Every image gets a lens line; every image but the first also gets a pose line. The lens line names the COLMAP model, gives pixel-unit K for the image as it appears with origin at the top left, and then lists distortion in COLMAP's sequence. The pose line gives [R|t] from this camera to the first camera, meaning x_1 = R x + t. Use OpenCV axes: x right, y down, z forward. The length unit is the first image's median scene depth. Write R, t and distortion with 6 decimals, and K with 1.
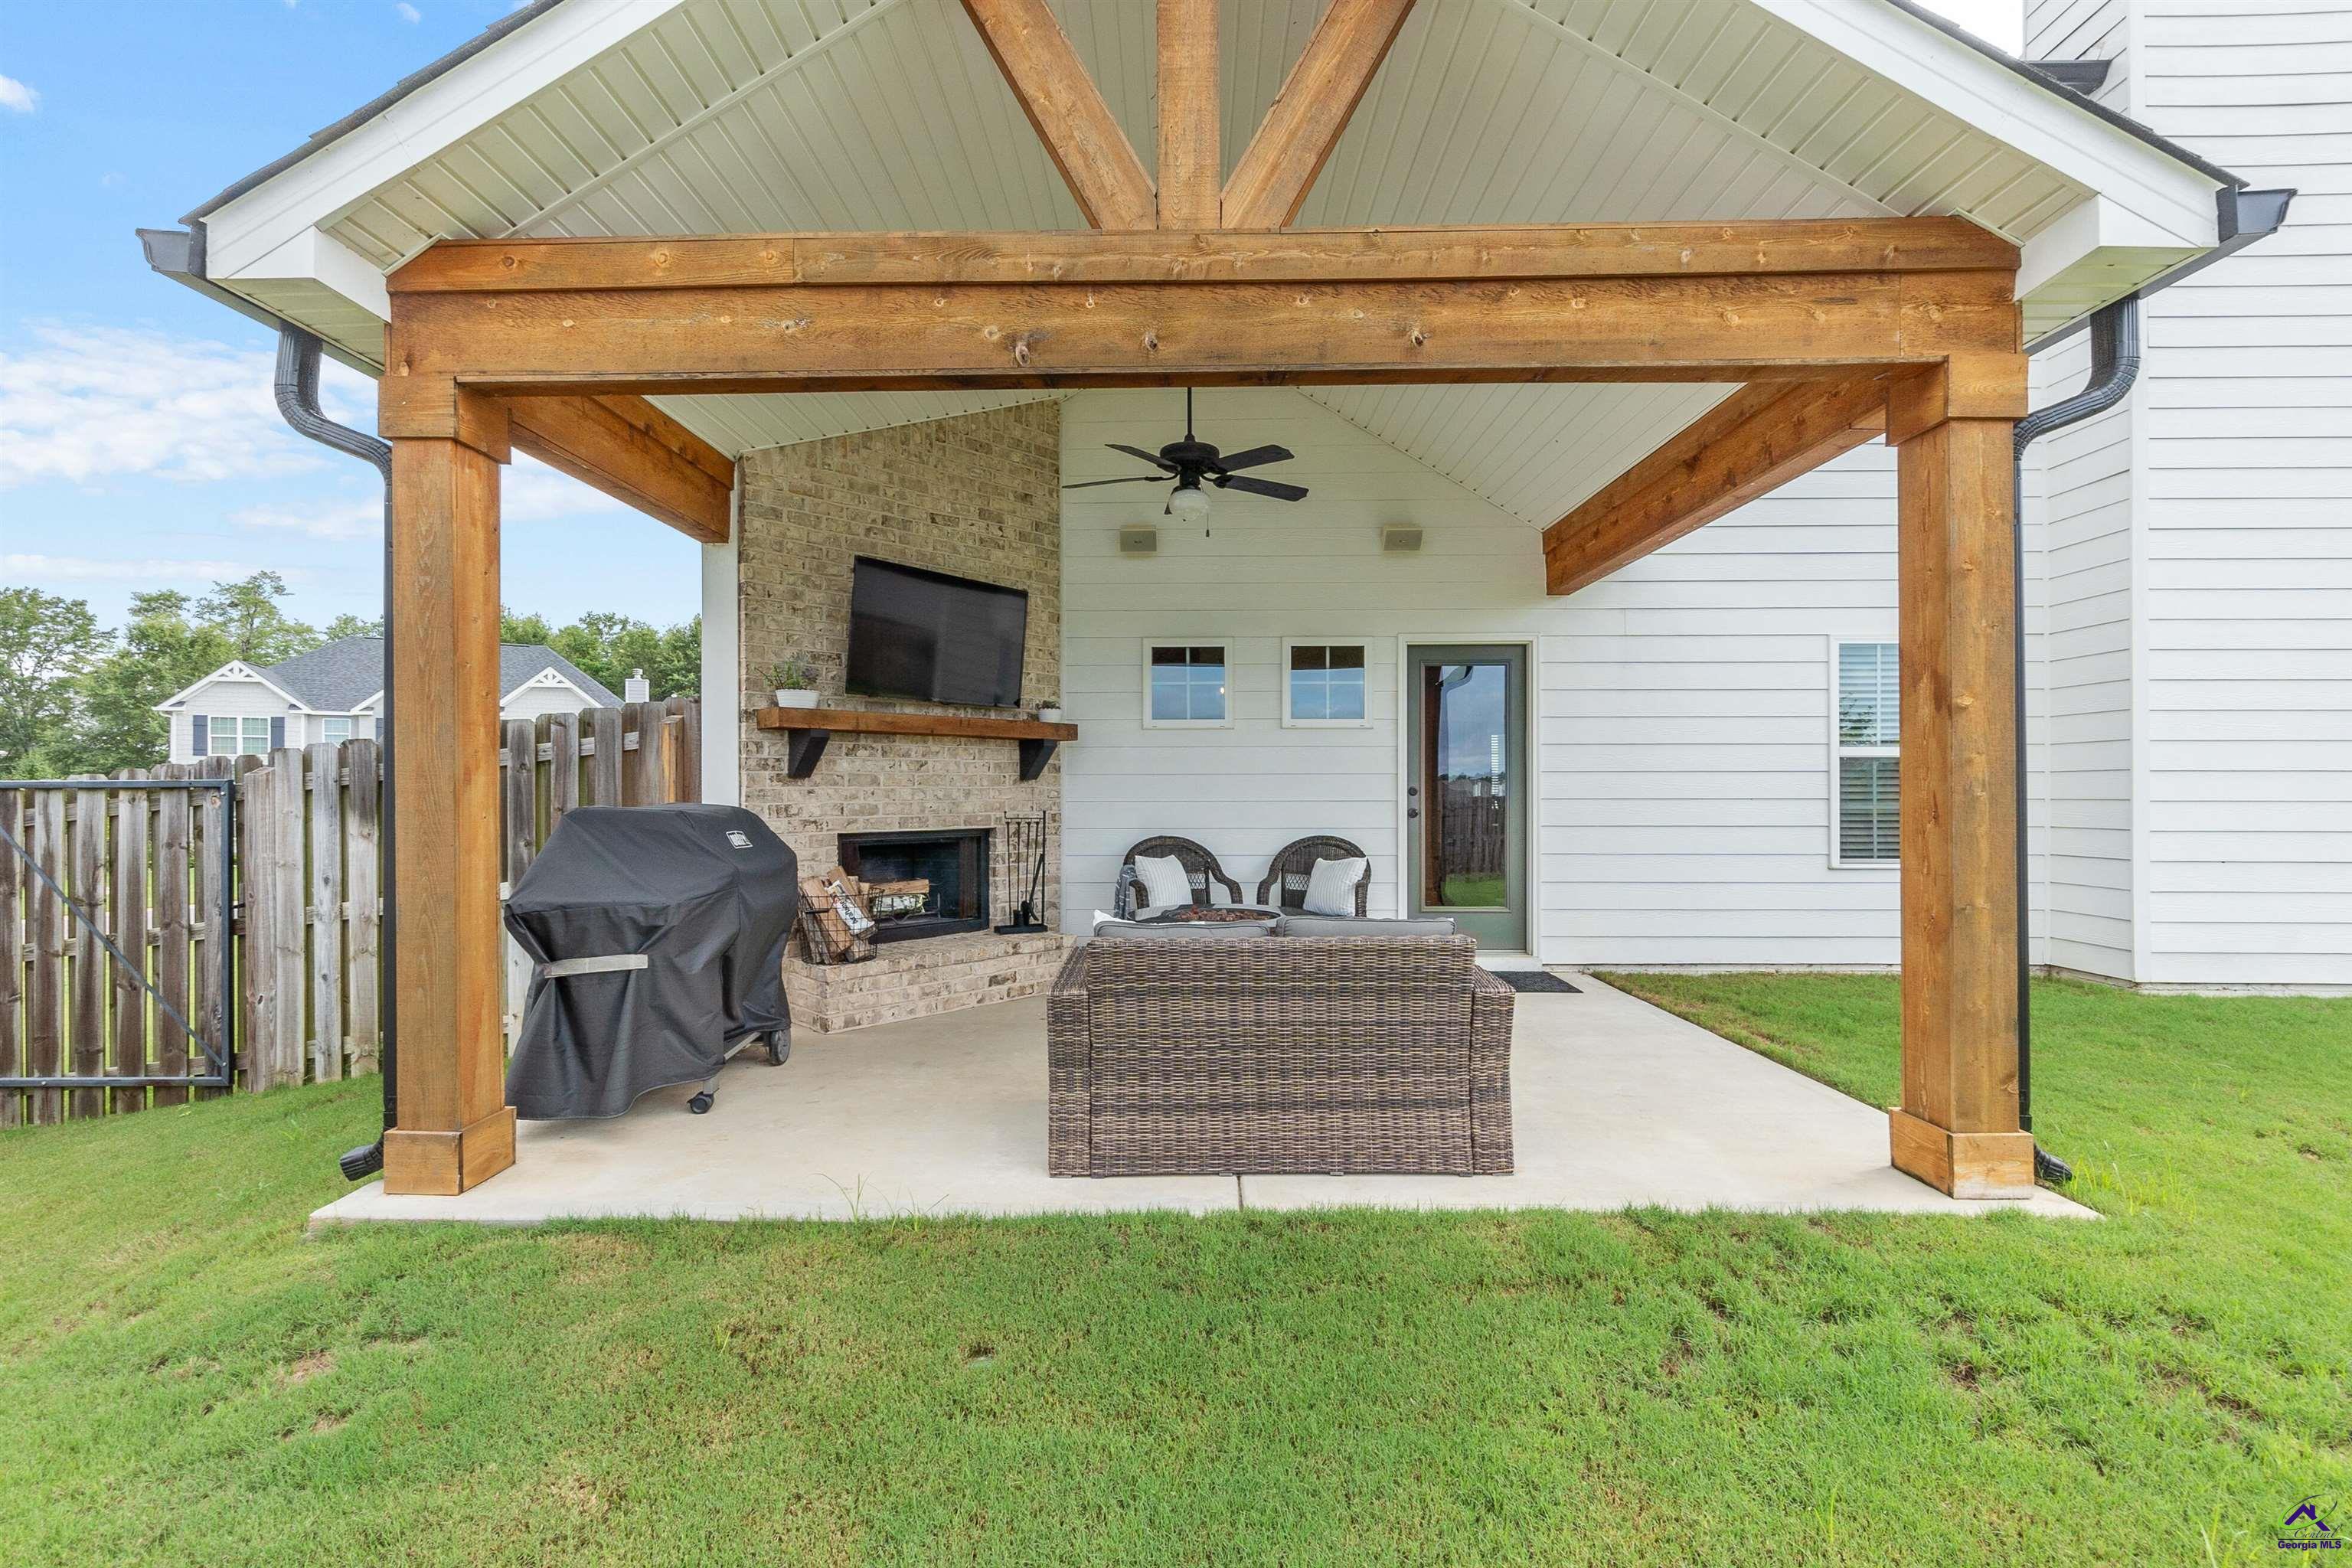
lens RADIAL K [[1030.2, 0, 1156.8], [0, 1030.2, 788.9], [0, 0, 1]] dist [-0.005328, 0.001002]
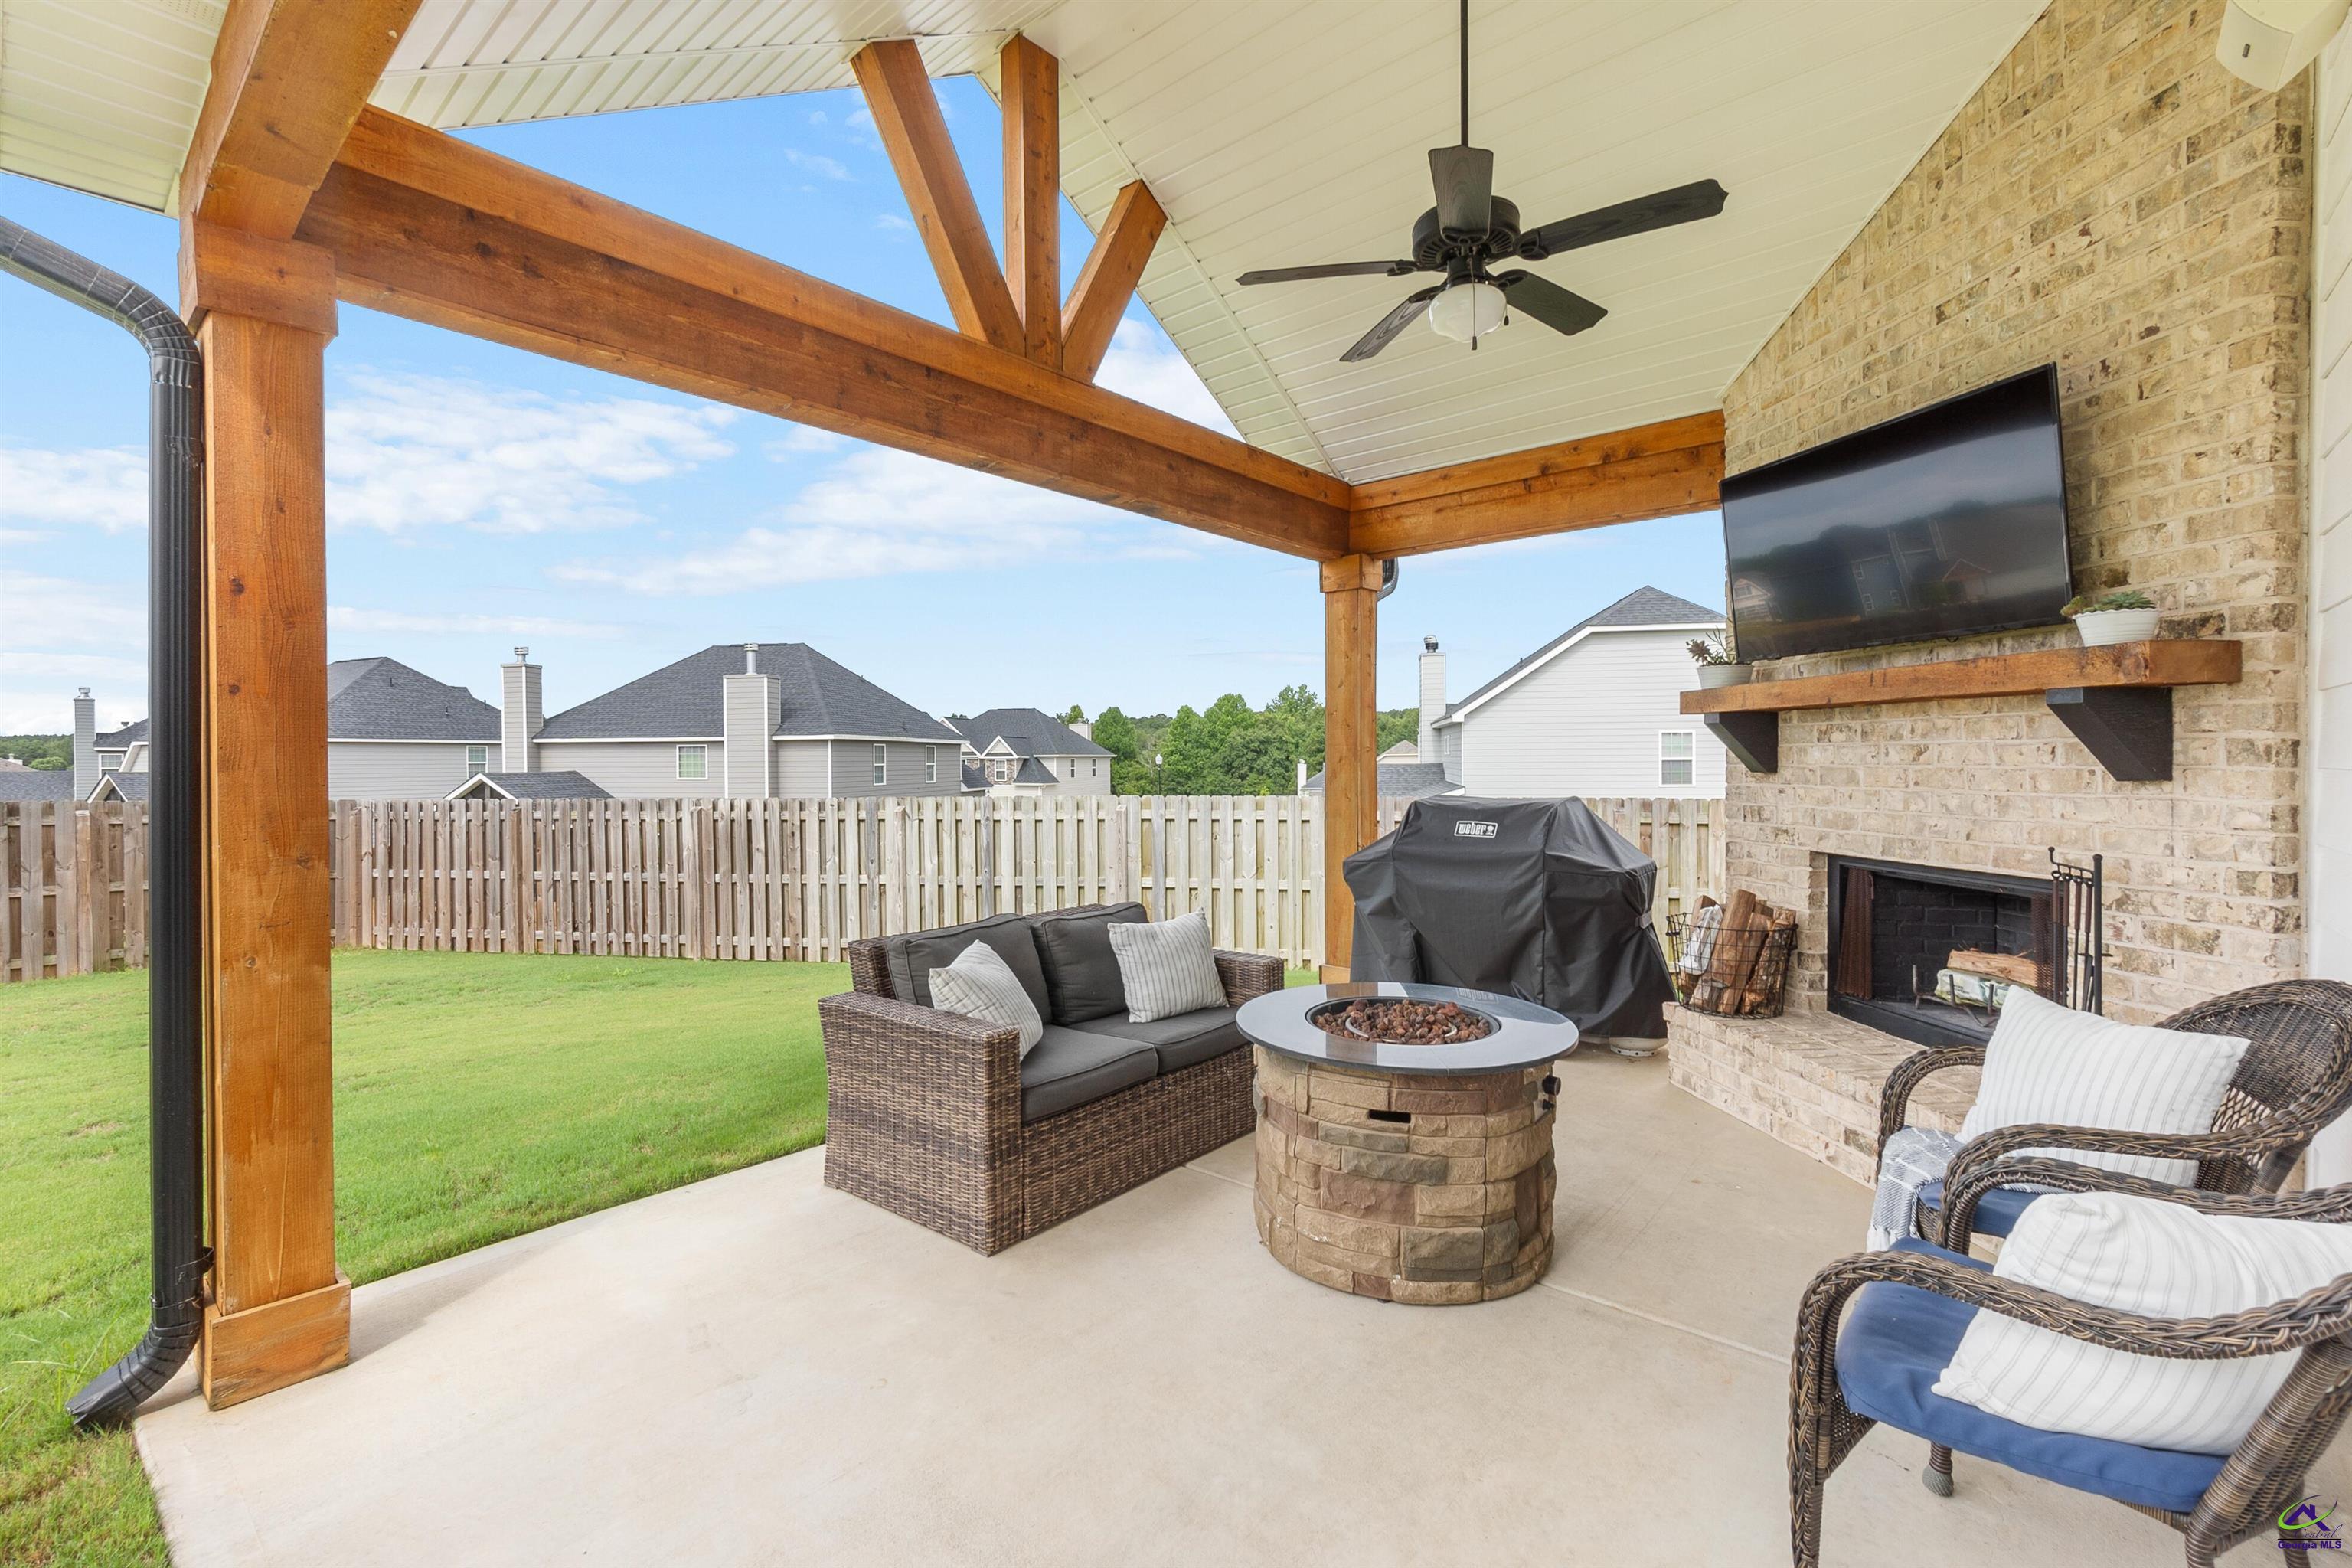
lens RADIAL K [[1030.2, 0, 1162.5], [0, 1030.2, 774.1], [0, 0, 1]] dist [-0.005328, 0.001002]
pose [[-0.642452, 0.017810, -0.766119, 0.500483], [0.008721, 0.999835, 0.015930, -0.024024], [0.766276, 0.003553, -0.642501, 1.055174]]
